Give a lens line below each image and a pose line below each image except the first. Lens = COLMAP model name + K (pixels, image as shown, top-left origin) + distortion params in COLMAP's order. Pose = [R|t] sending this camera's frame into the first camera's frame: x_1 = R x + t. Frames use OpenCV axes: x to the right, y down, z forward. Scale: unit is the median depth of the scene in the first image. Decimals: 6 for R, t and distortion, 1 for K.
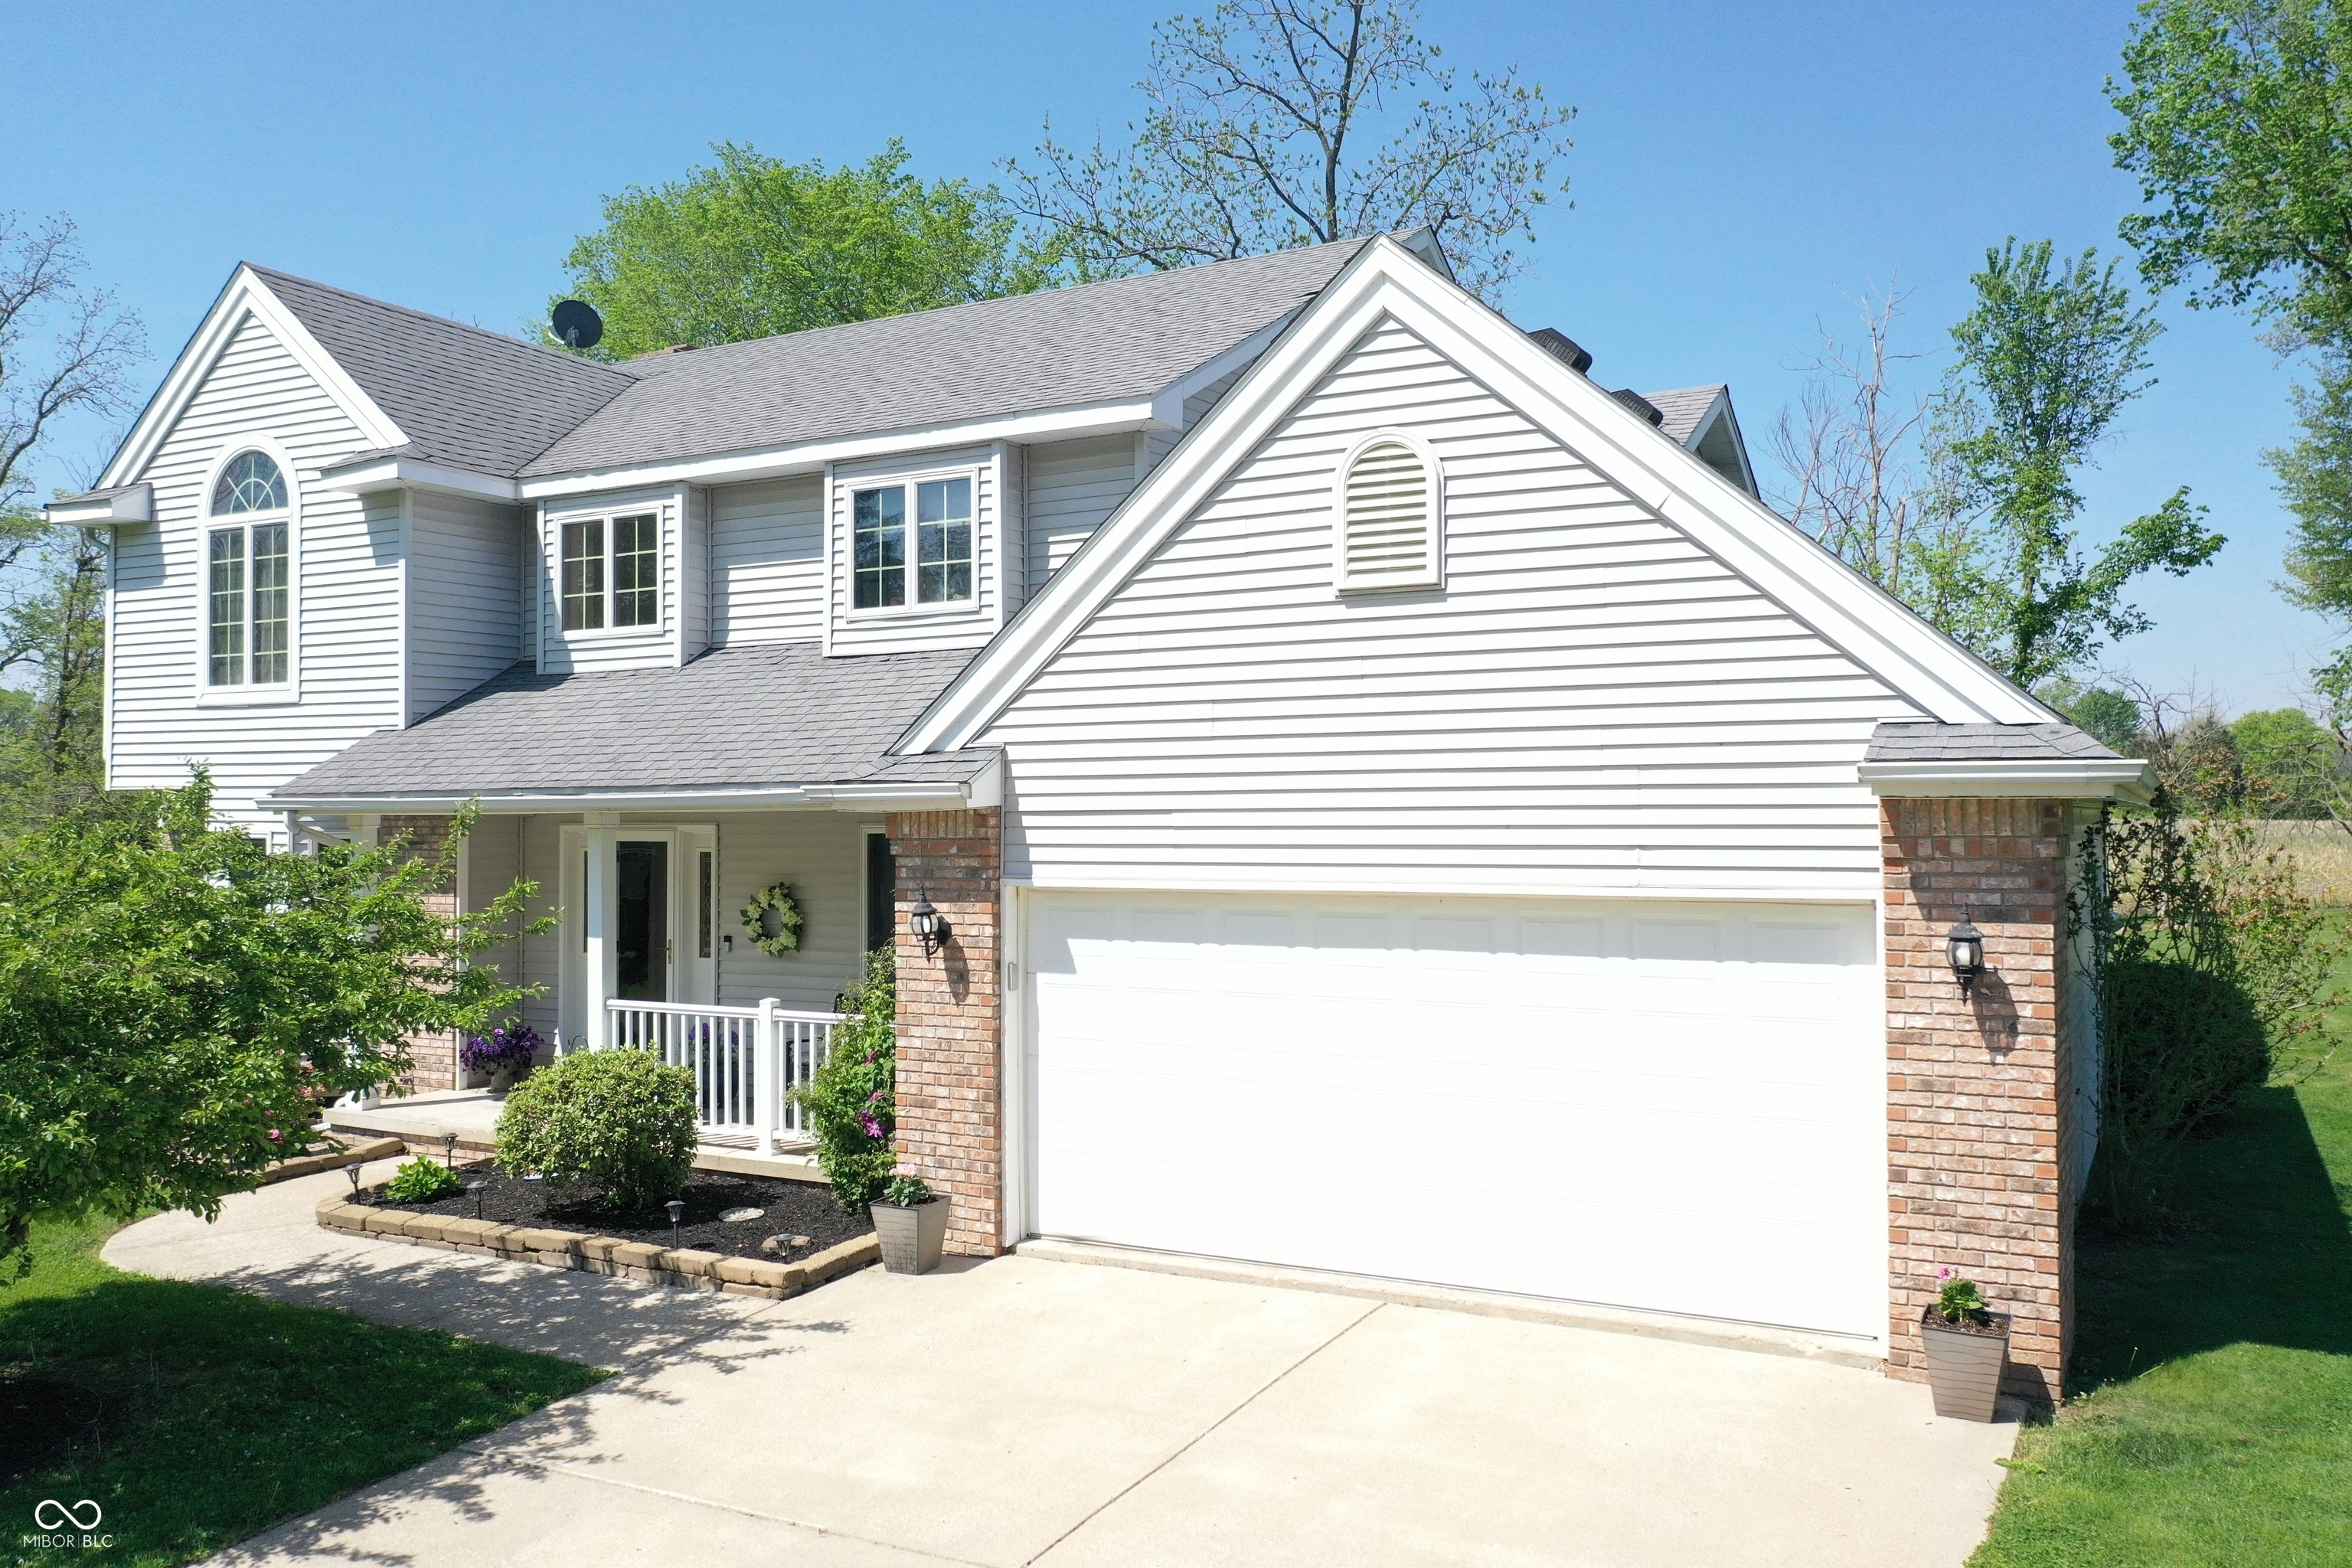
lens RADIAL K [[1871.8, 0, 1172.2], [0, 1871.8, 777.1], [0, 0, 1]] dist [0.002839, -0.003231]
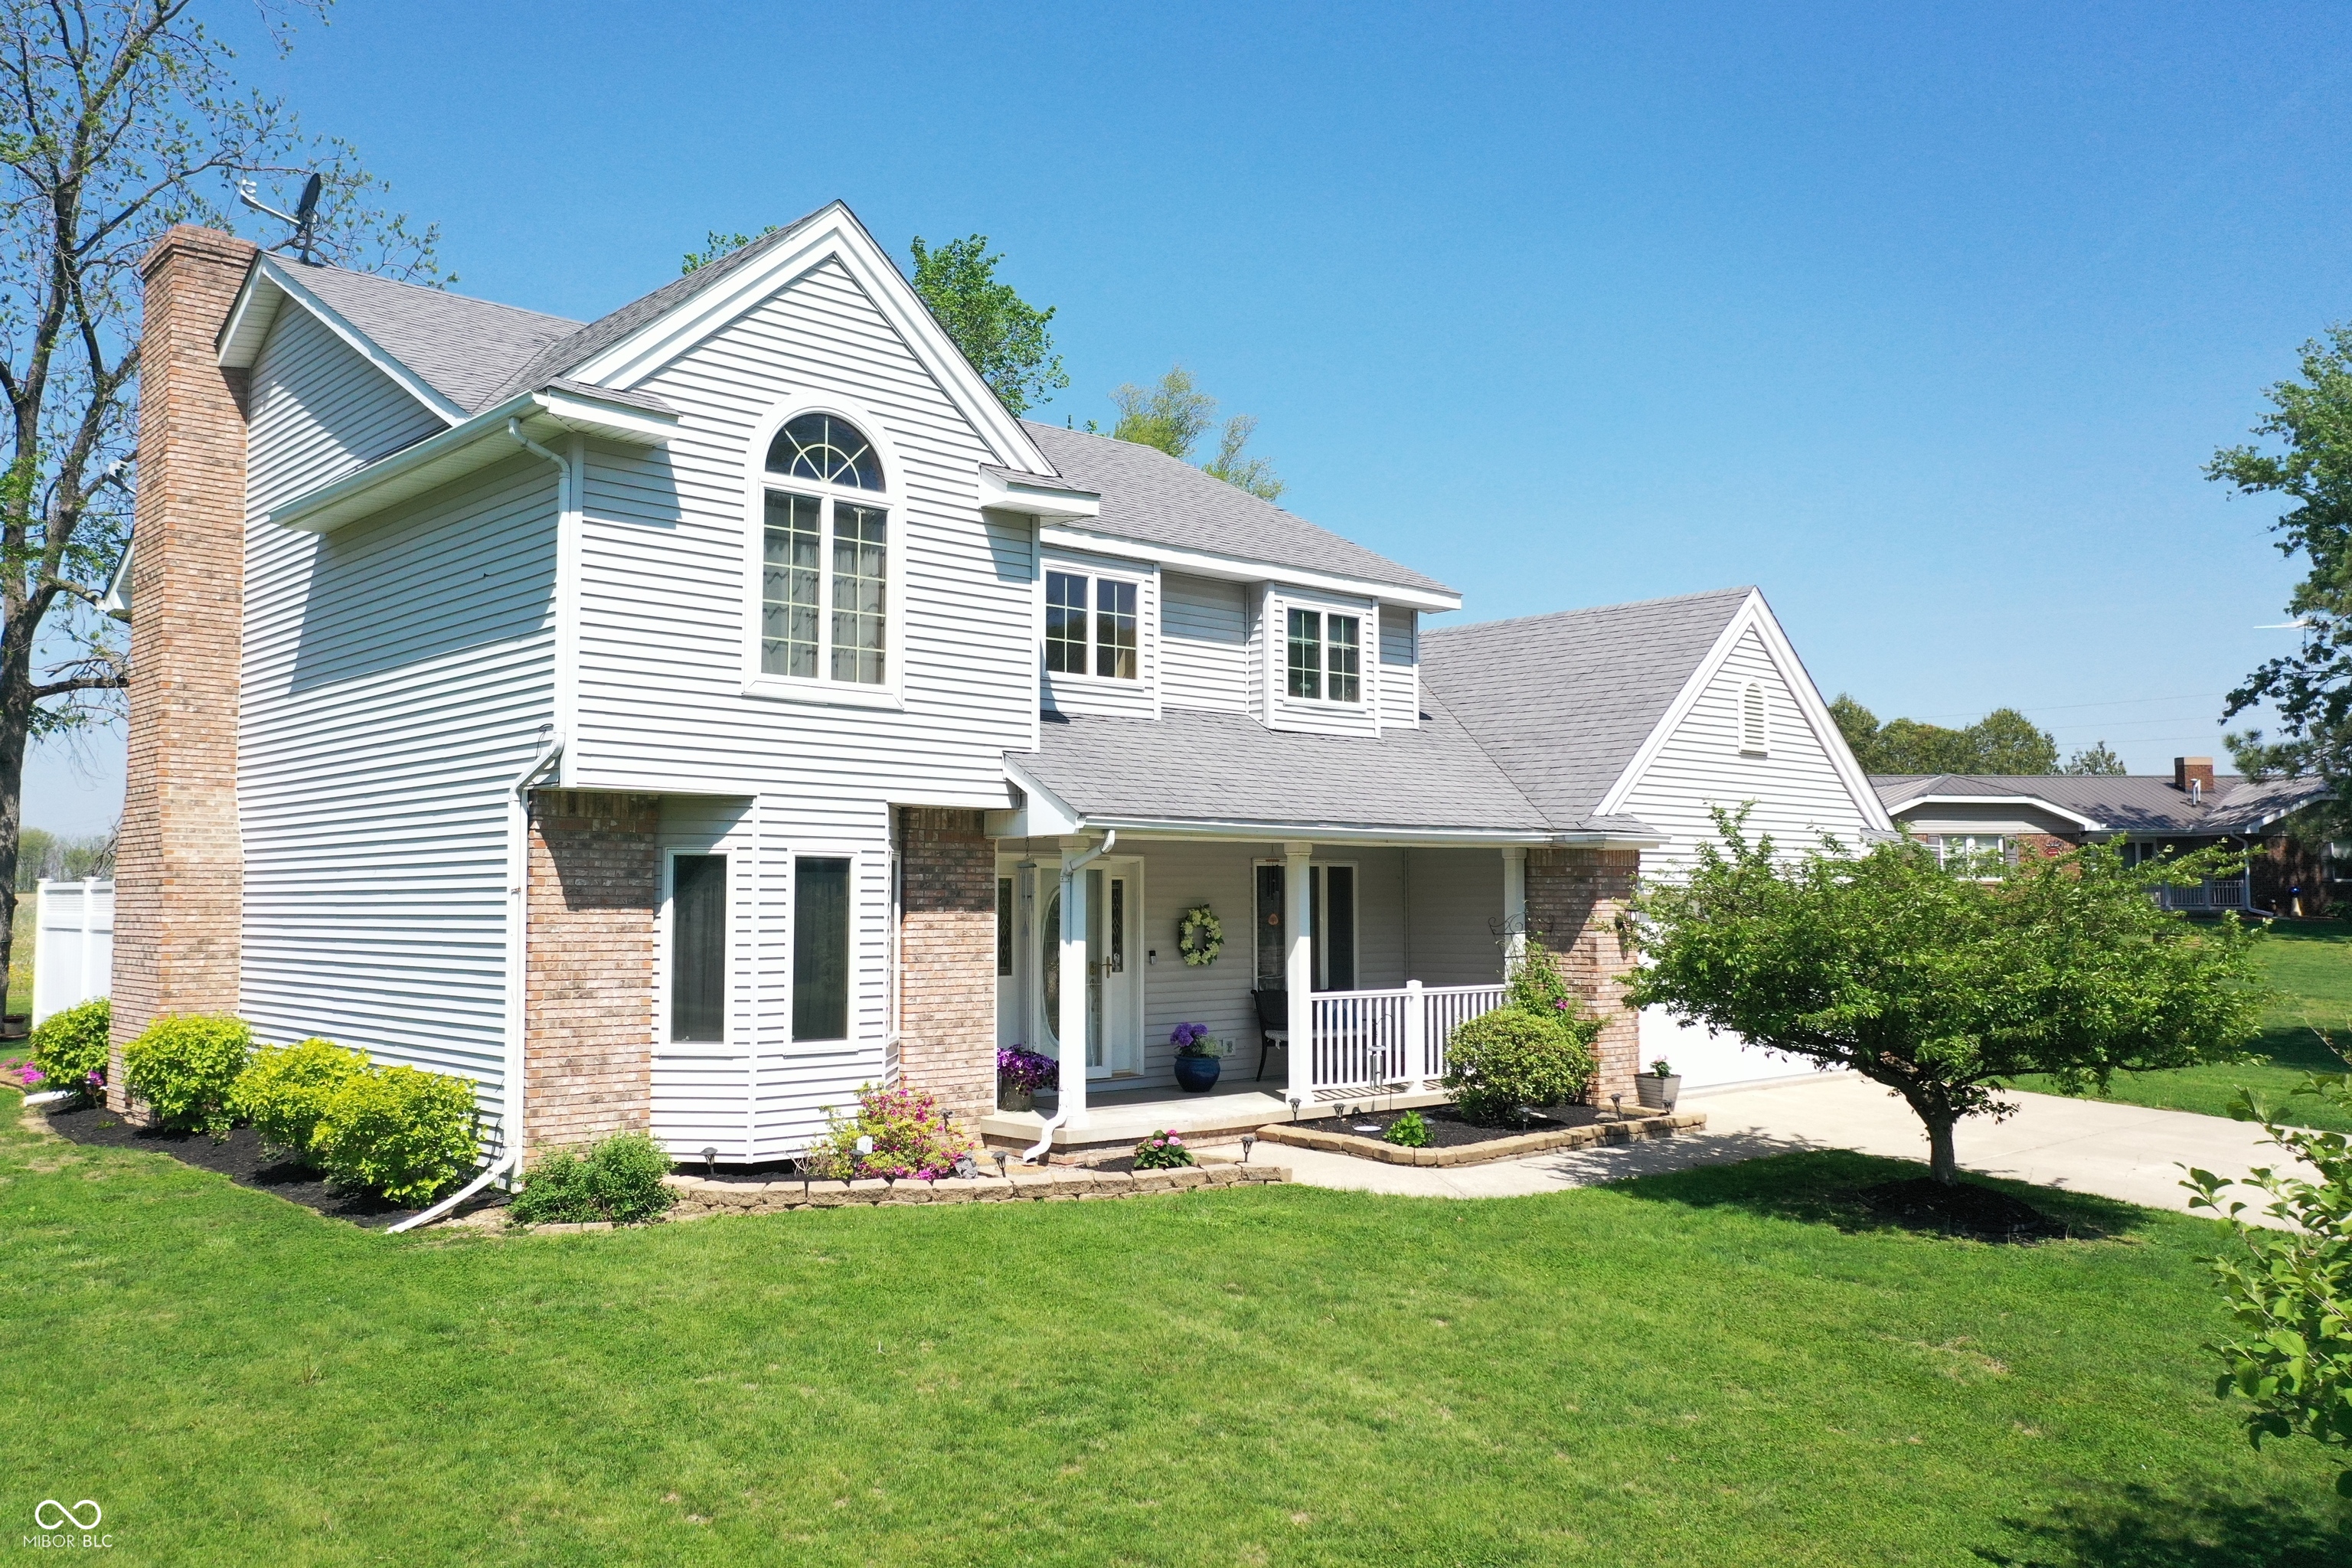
lens RADIAL K [[1866.3, 0, 1171.4], [0, 1866.3, 782.0], [0, 0, 1]] dist [0.001689, 0.000243]
pose [[0.318056, 0.065777, 0.945787, -1.502347], [-0.023787, 0.997830, -0.061397, 0.056446], [-0.947773, -0.002970, 0.318931, 0.683644]]
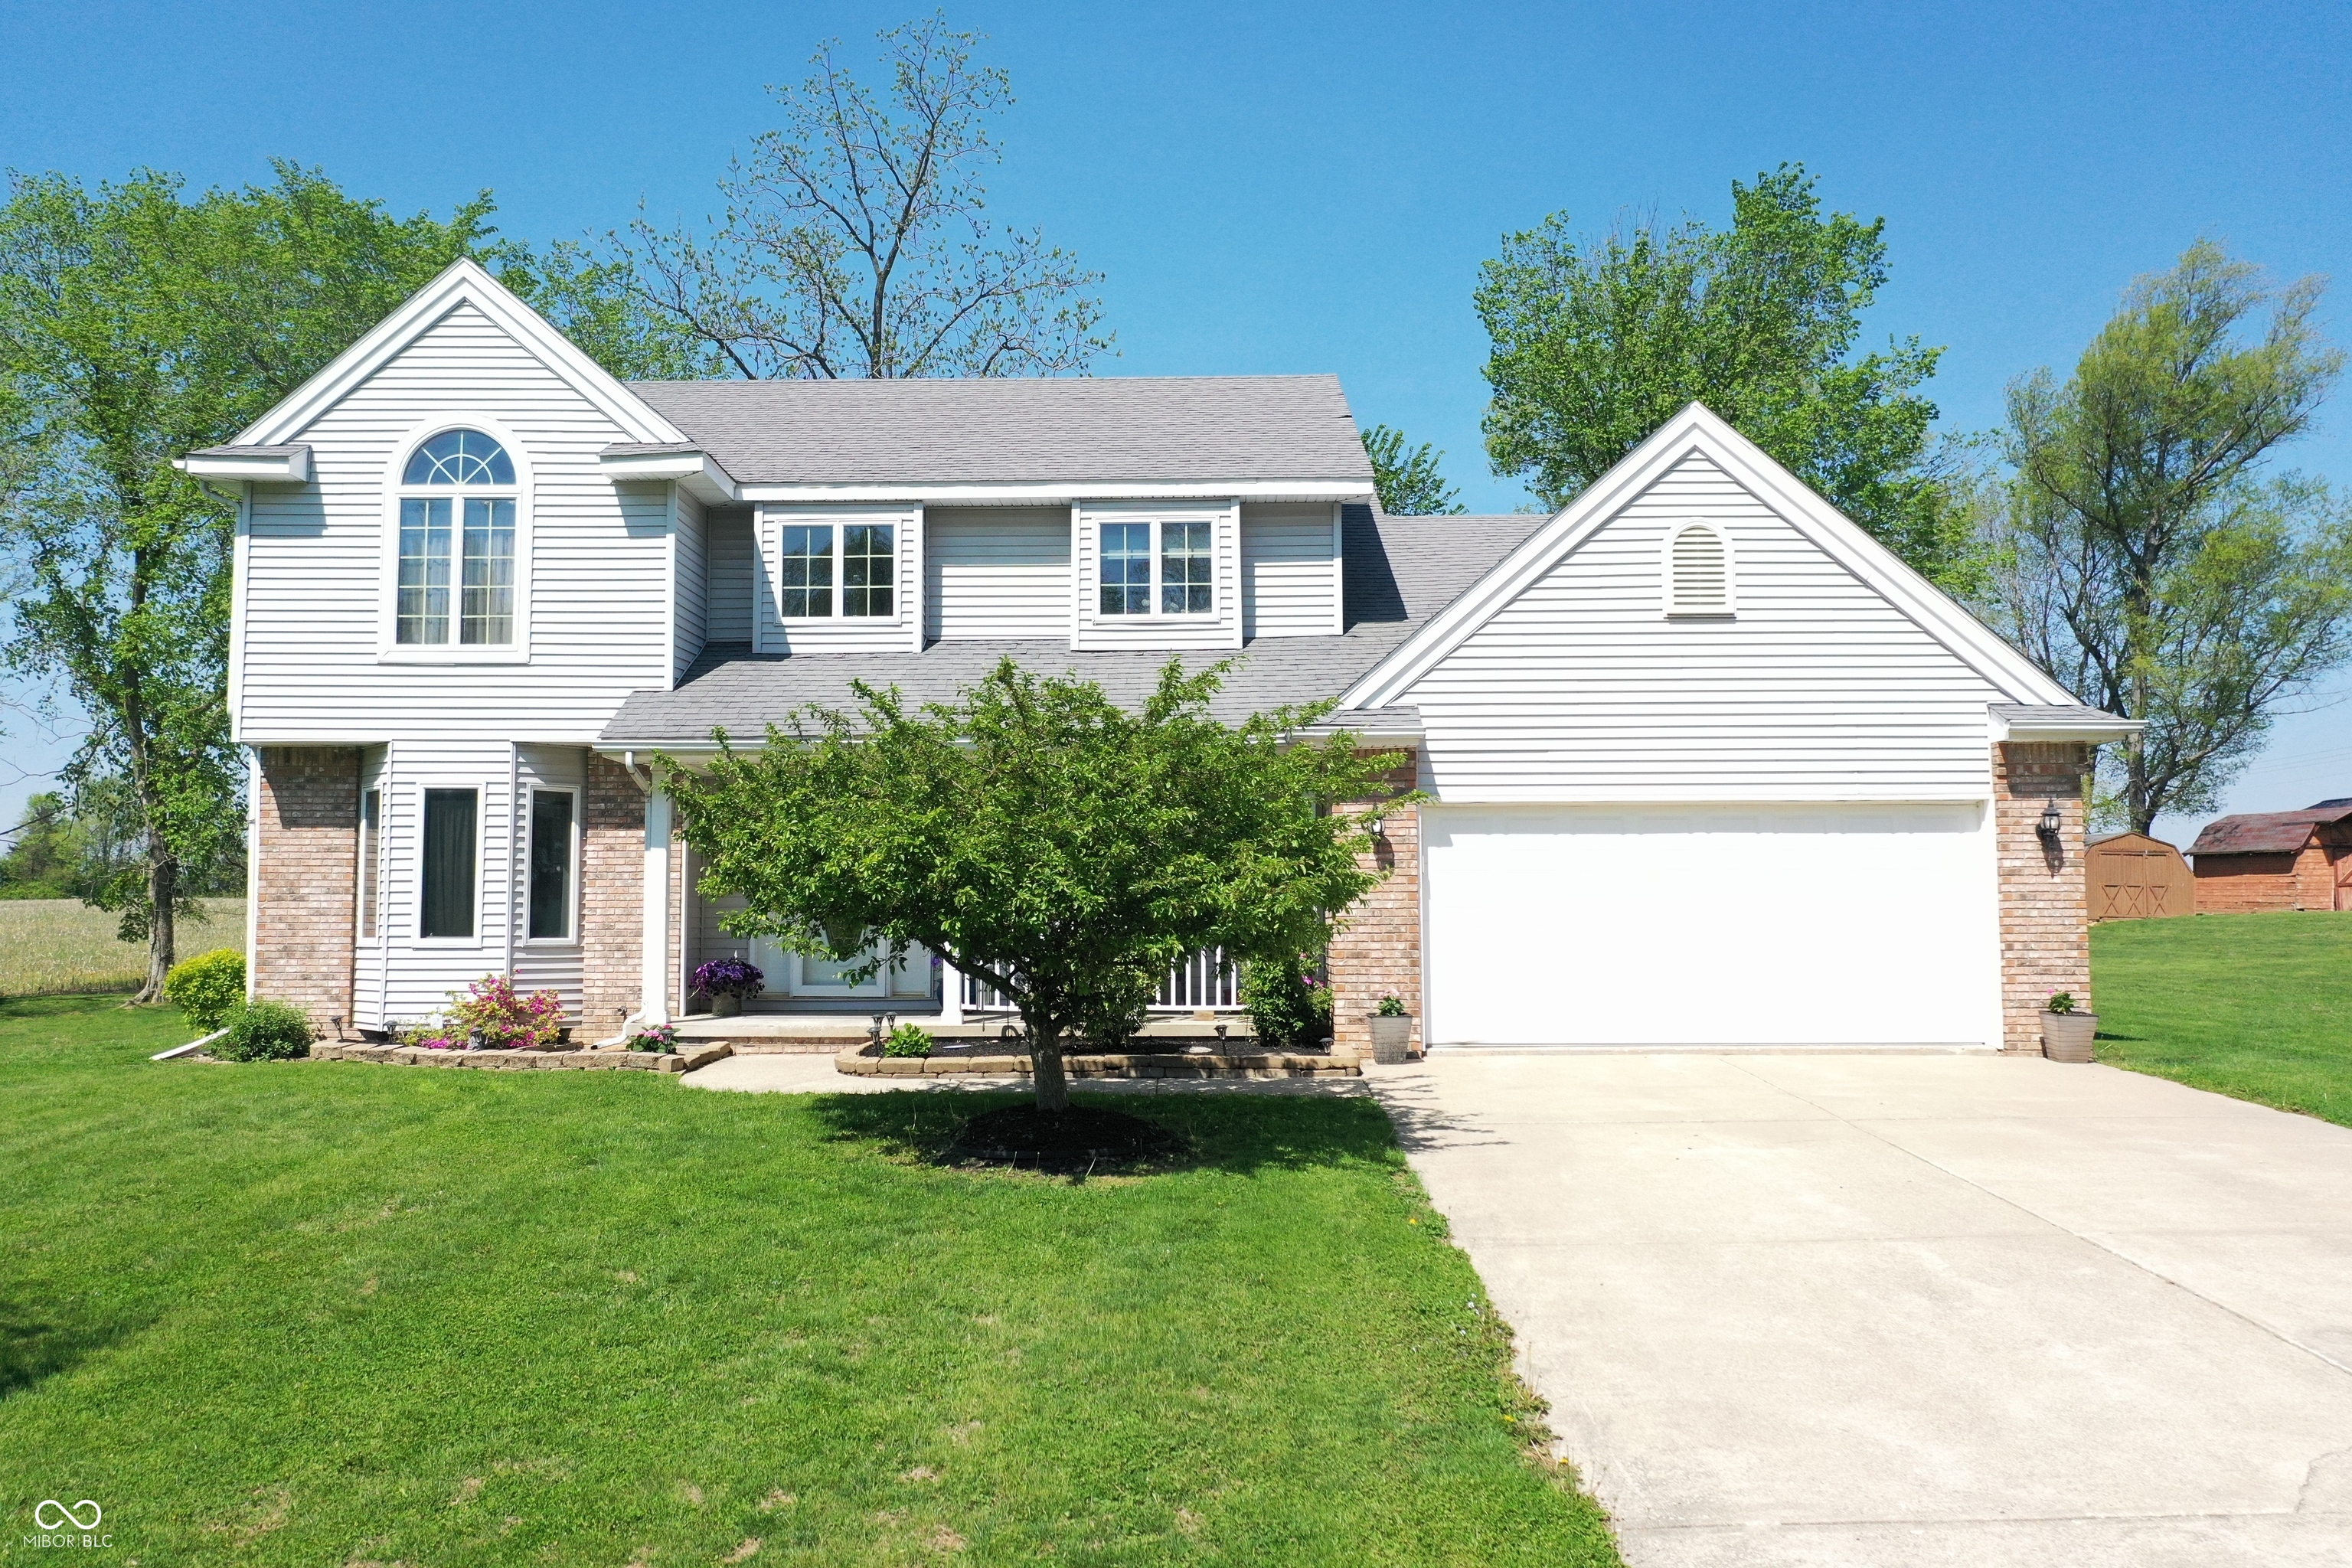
lens RADIAL K [[1867.7, 0, 1173.7], [0, 1867.7, 781.1], [0, 0, 1]] dist [0.001382, -0.000102]
pose [[0.881657, 0.039436, 0.470240, -0.752239], [-0.010669, 0.997913, -0.063686, 0.109292], [-0.471770, 0.051132, 0.880238, -0.148665]]
